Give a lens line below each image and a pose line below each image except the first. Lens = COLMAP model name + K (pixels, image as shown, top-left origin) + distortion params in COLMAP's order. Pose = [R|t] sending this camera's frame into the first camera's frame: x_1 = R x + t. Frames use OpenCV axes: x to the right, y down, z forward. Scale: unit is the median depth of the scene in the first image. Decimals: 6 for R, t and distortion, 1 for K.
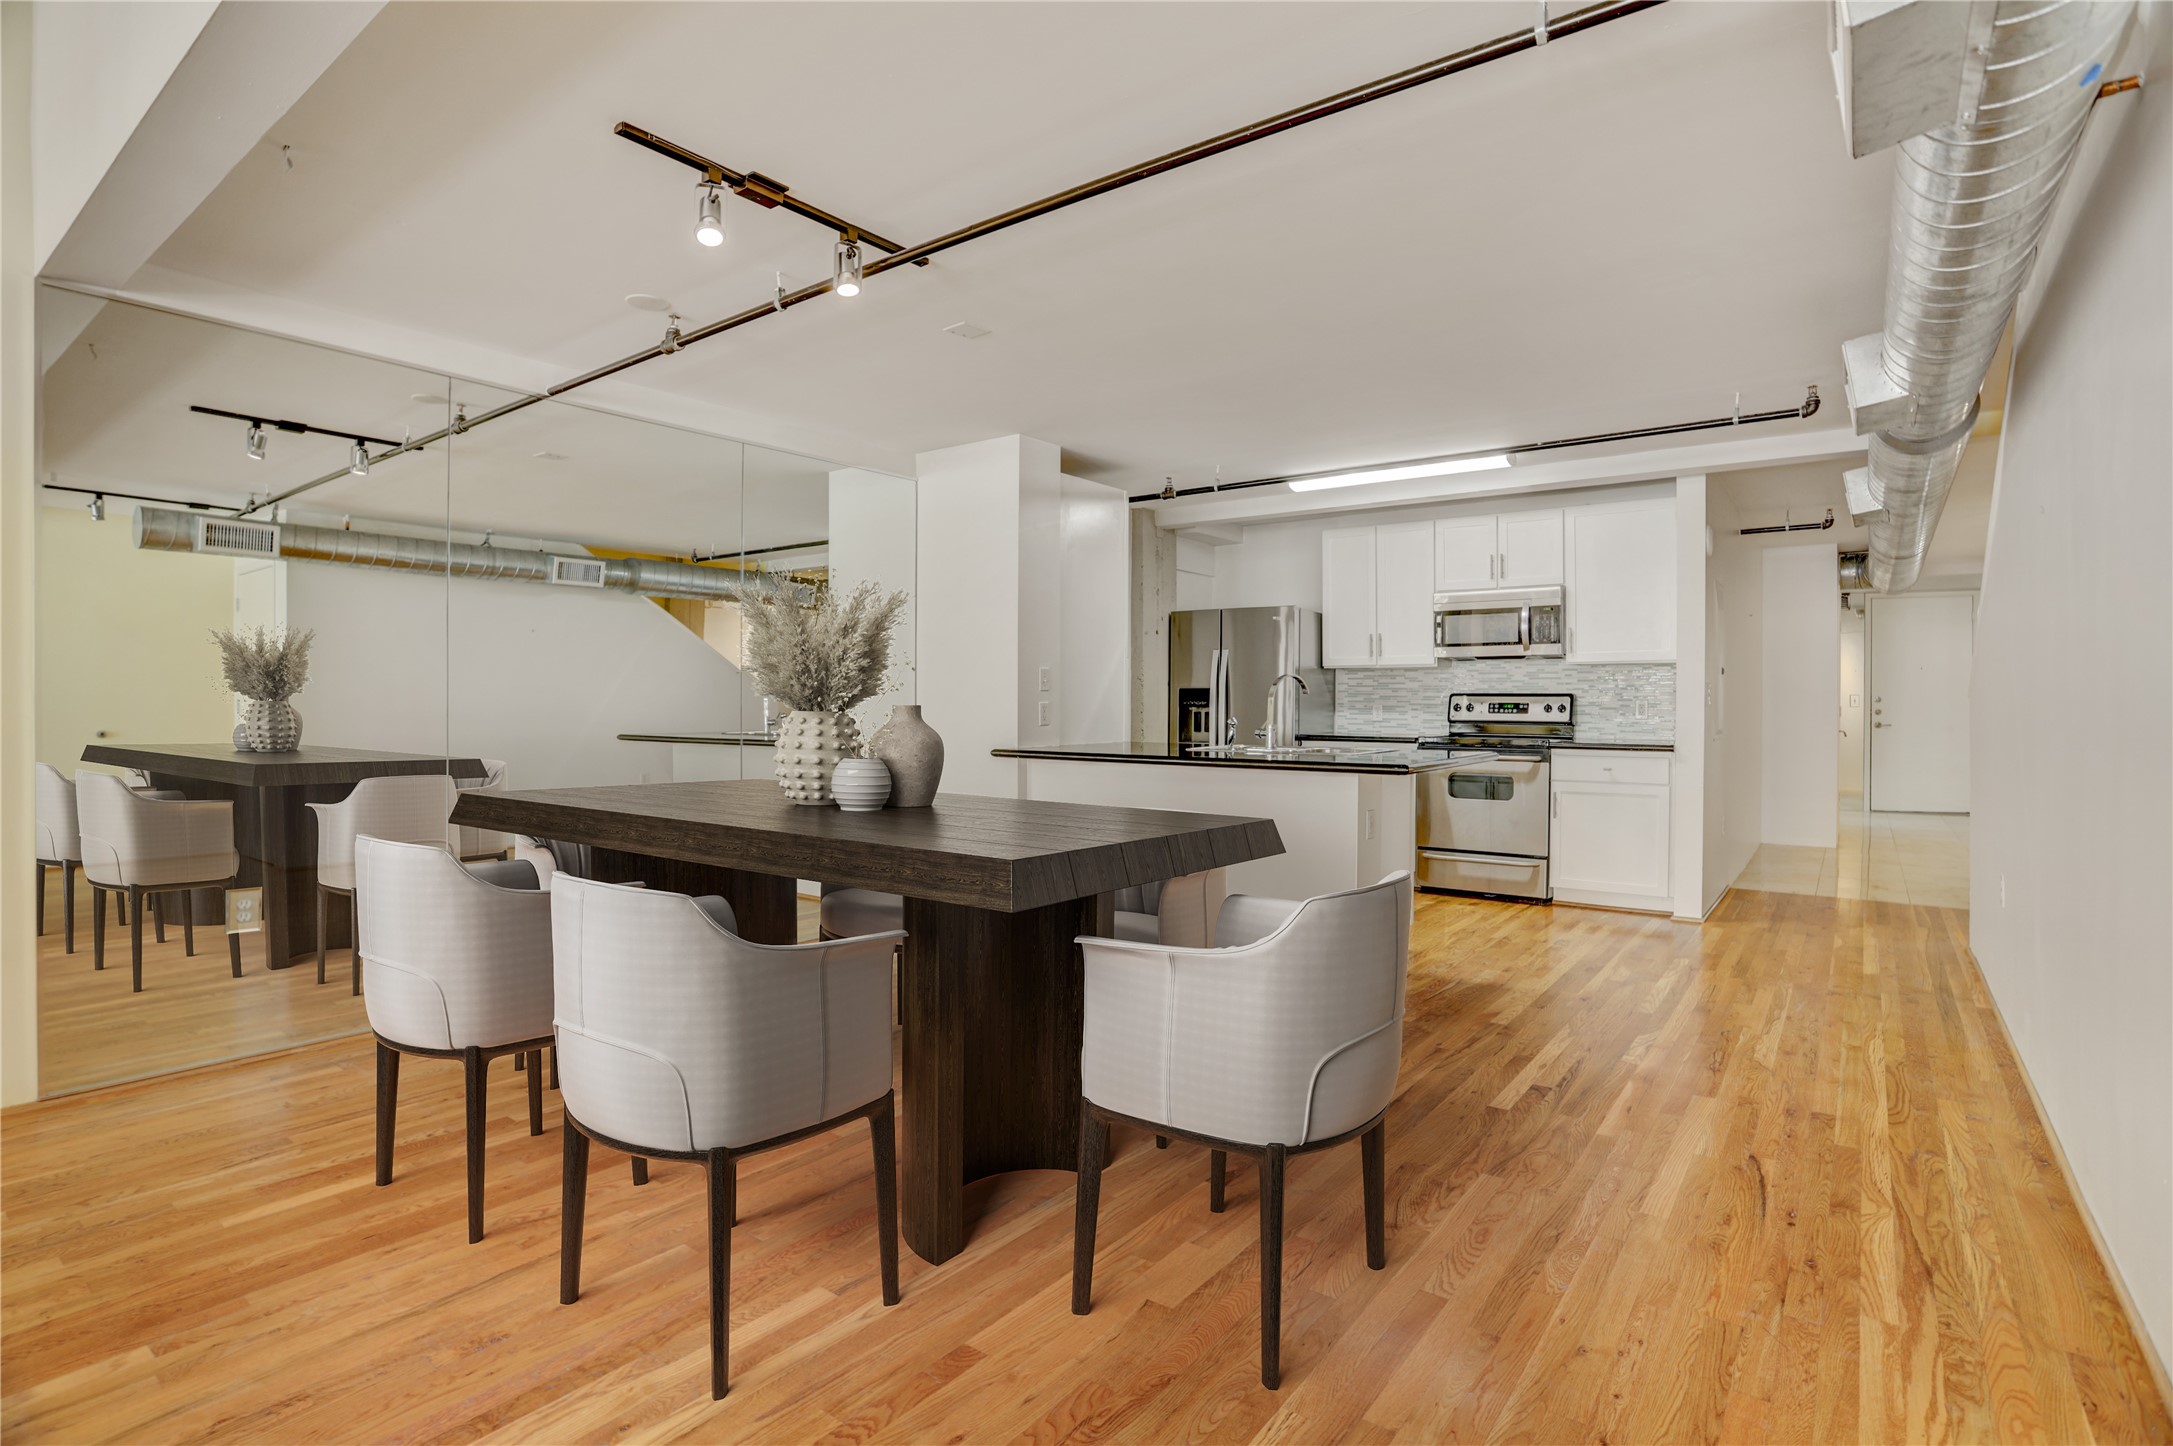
lens RADIAL K [[1029.9, 0, 1119.5], [0, 1029.9, 694.7], [0, 0, 1]] dist [-0.045689, -0.000052]
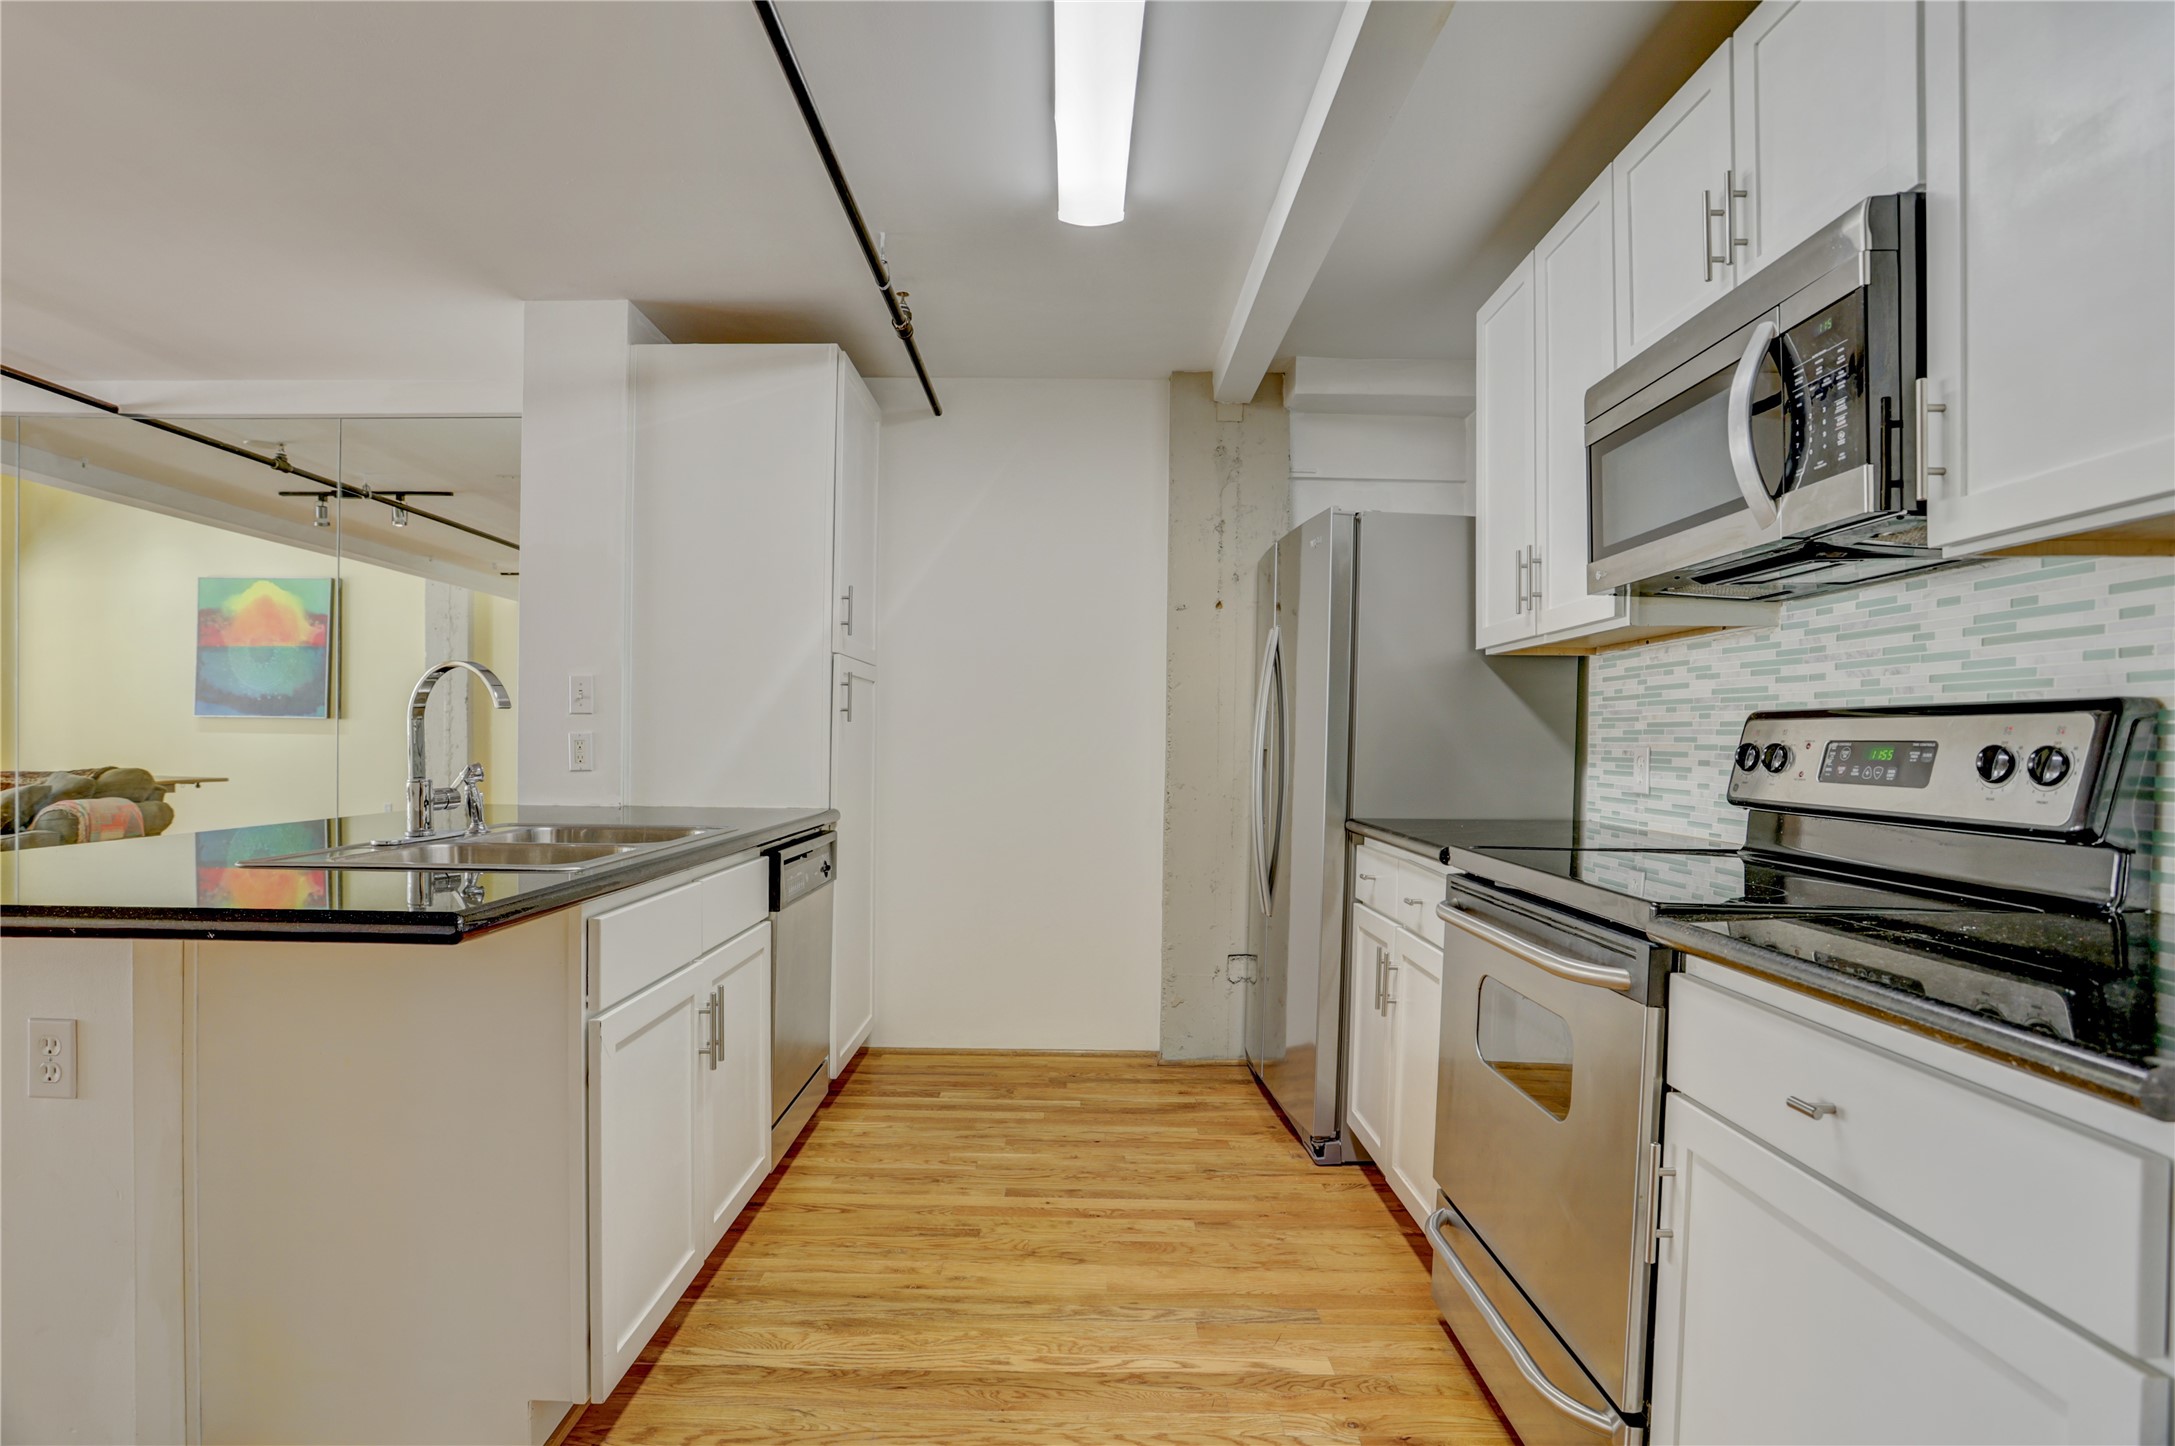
lens RADIAL K [[1095.1, 0, 1088.1], [0, 1095.1, 747.1], [0, 0, 1]] dist [-0.054991, 0.000838]
pose [[0.590805, 0.005791, -0.806793, 0.484976], [-0.001831, 0.999981, 0.005836, 0.008198], [0.806812, -0.001971, 0.590805, 0.689622]]
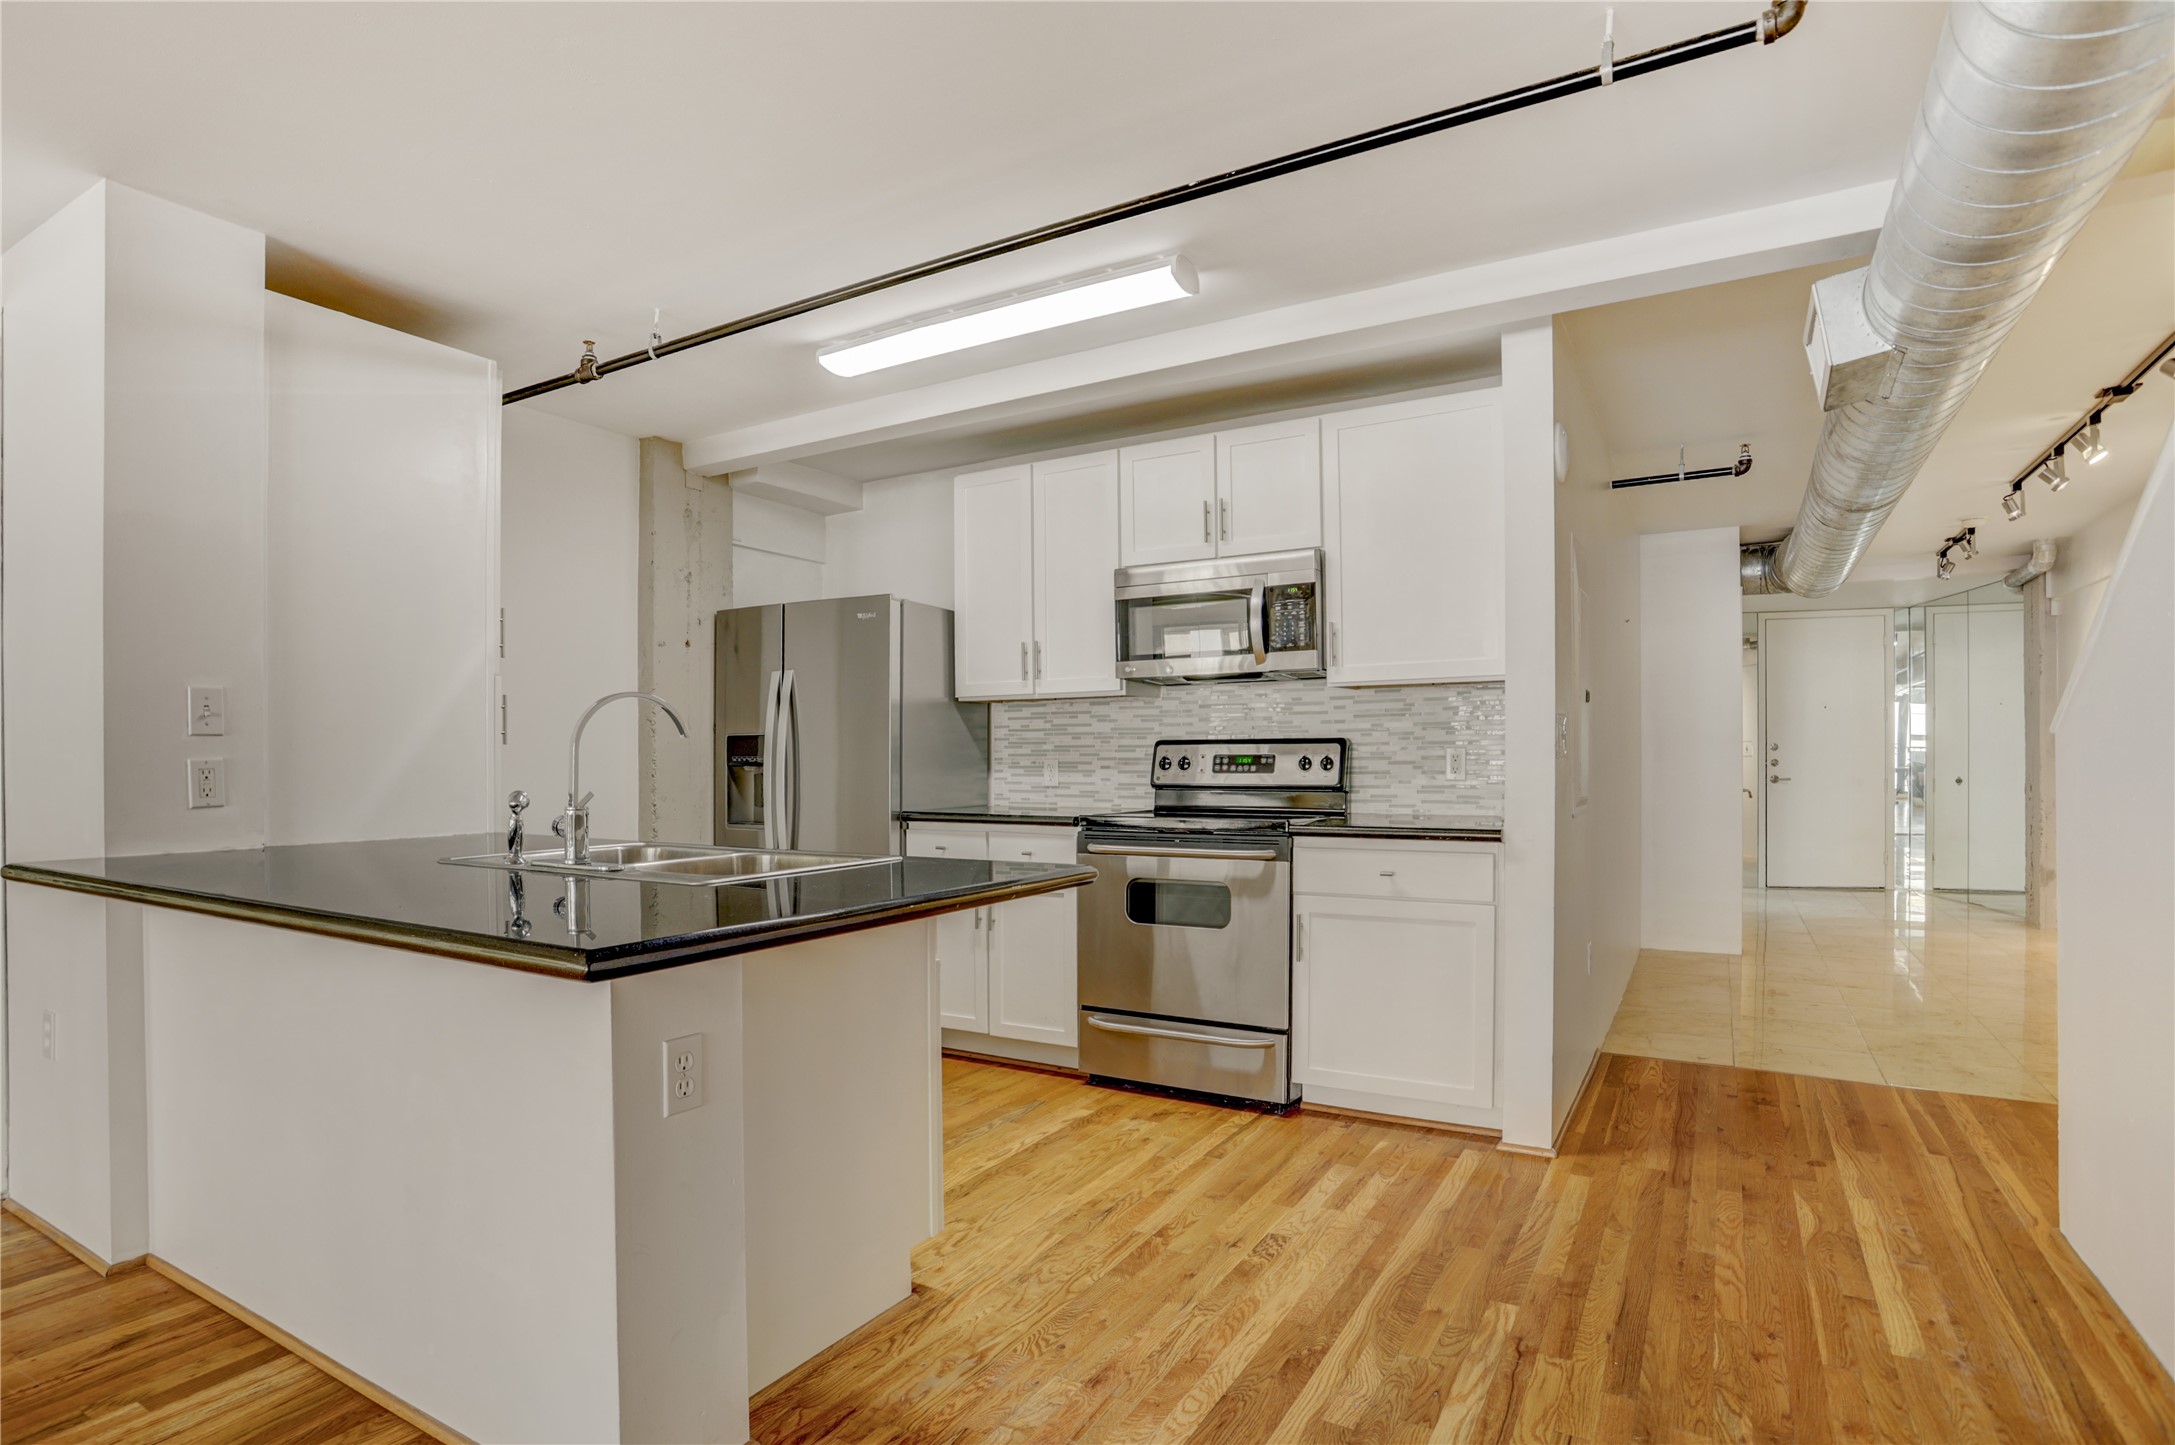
lens RADIAL K [[1095.1, 0, 1088.1], [0, 1095.1, 746.6], [0, 0, 1]] dist [-0.054991, 0.000838]
pose [[0.994700, -0.008530, 0.102465, 0.227455], [0.008959, 0.999953, -0.003729, 0.004713], [-0.102428, 0.004627, 0.994730, 0.379300]]
